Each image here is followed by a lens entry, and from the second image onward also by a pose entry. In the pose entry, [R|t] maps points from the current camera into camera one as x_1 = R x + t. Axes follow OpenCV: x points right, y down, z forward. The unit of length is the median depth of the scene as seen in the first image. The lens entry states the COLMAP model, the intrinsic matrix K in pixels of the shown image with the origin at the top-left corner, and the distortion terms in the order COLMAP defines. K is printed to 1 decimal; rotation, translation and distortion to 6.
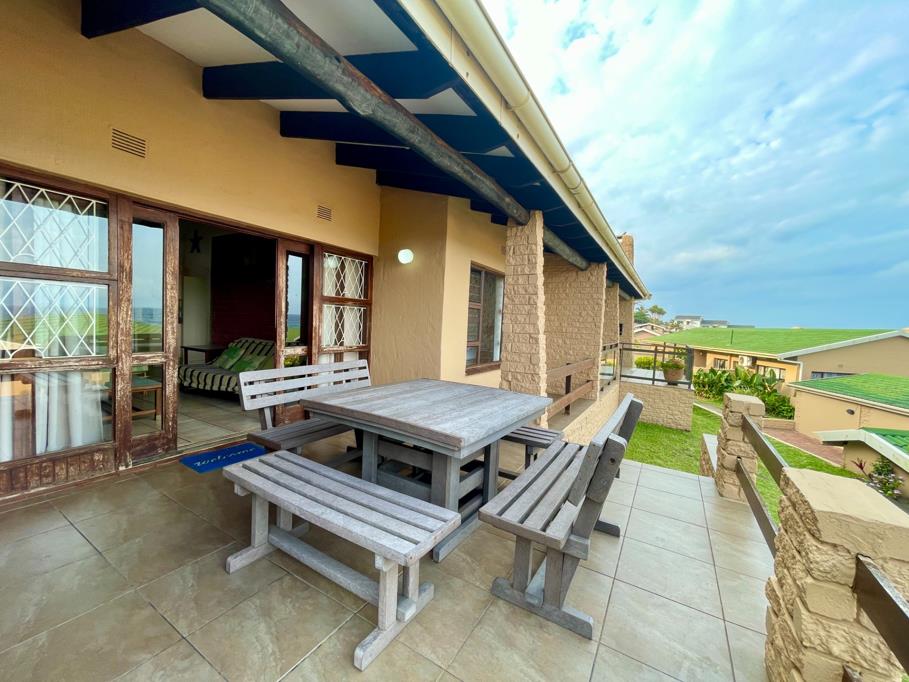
lens RADIAL K [[366.4, 0, 453.5], [0, 366.4, 338.3], [0, 0, 1]] dist [-0.000858, -0.000394]
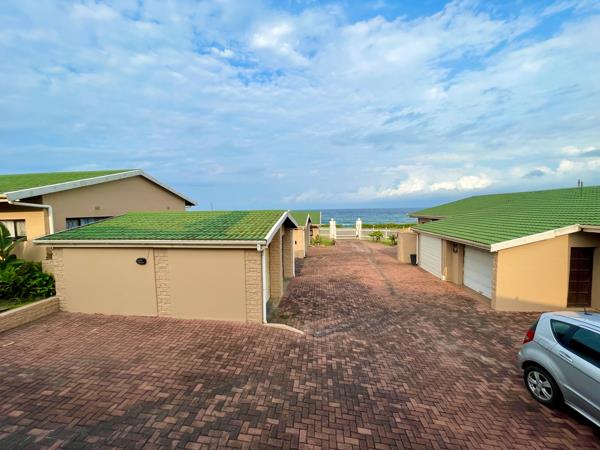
lens RADIAL K [[241.8, 0, 299.4], [0, 241.8, 223.2], [0, 0, 1]] dist [-0.000858, -0.000394]
pose [[-0.038199, -0.108894, 0.993319, 0.494174], [0.059841, 0.992011, 0.111052, 0.075669], [-0.997477, 0.063683, -0.031377, 0.563023]]
